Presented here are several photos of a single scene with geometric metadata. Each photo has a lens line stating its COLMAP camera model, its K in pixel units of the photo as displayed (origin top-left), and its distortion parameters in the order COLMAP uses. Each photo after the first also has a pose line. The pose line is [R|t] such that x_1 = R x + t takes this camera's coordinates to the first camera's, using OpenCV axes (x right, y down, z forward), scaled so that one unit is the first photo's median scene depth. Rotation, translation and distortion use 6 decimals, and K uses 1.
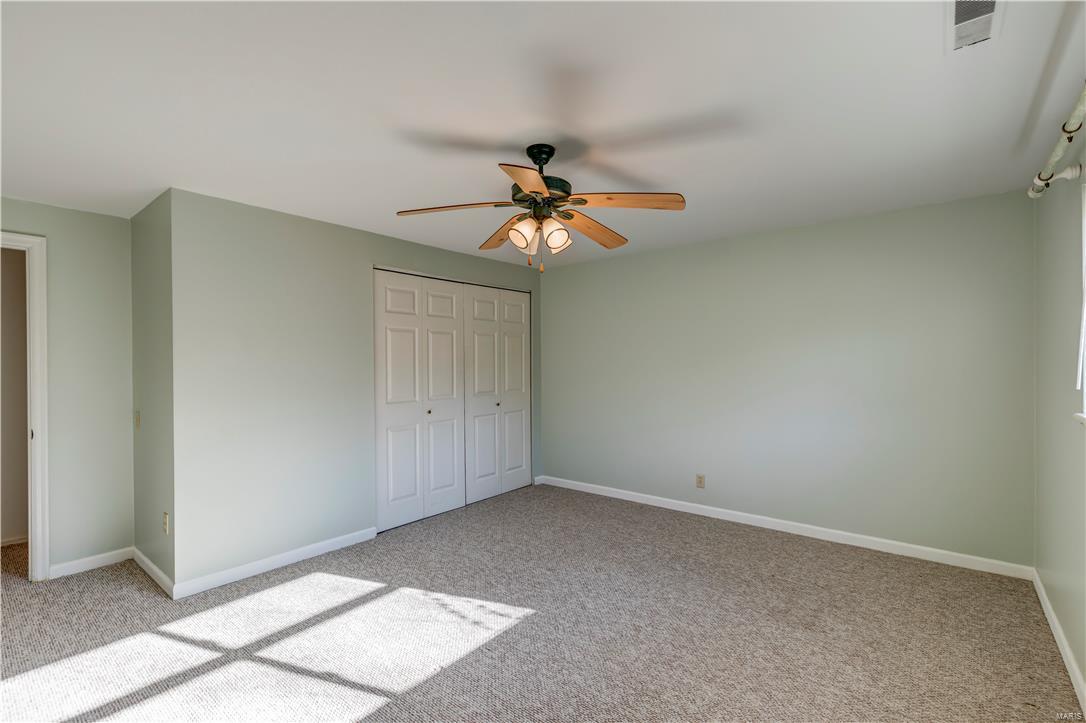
lens RADIAL K [[488.3, 0, 545.9], [0, 488.3, 361.8], [0, 0, 1]] dist [0.004298, 0.000271]
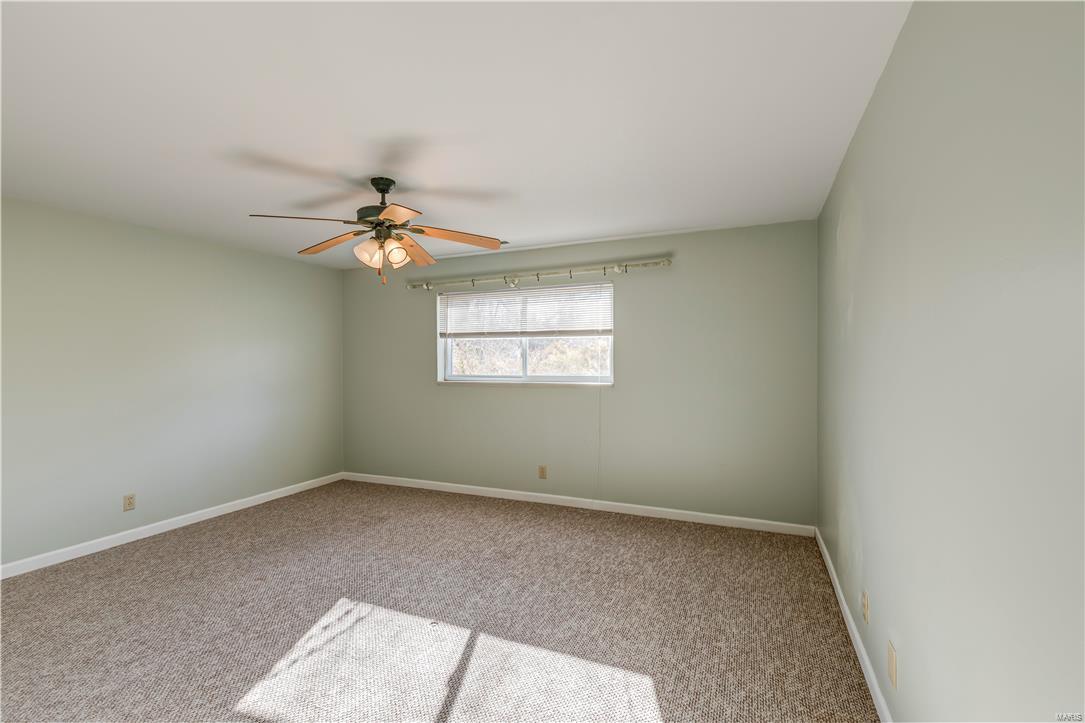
lens RADIAL K [[487.9, 0, 542.1], [0, 487.9, 364.0], [0, 0, 1]] dist [0.004298, 0.000271]
pose [[-0.284193, 0.003877, 0.958759, -1.107730], [0.006301, 0.999978, -0.002176, 0.012403], [-0.958746, 0.005423, -0.284211, 0.853117]]
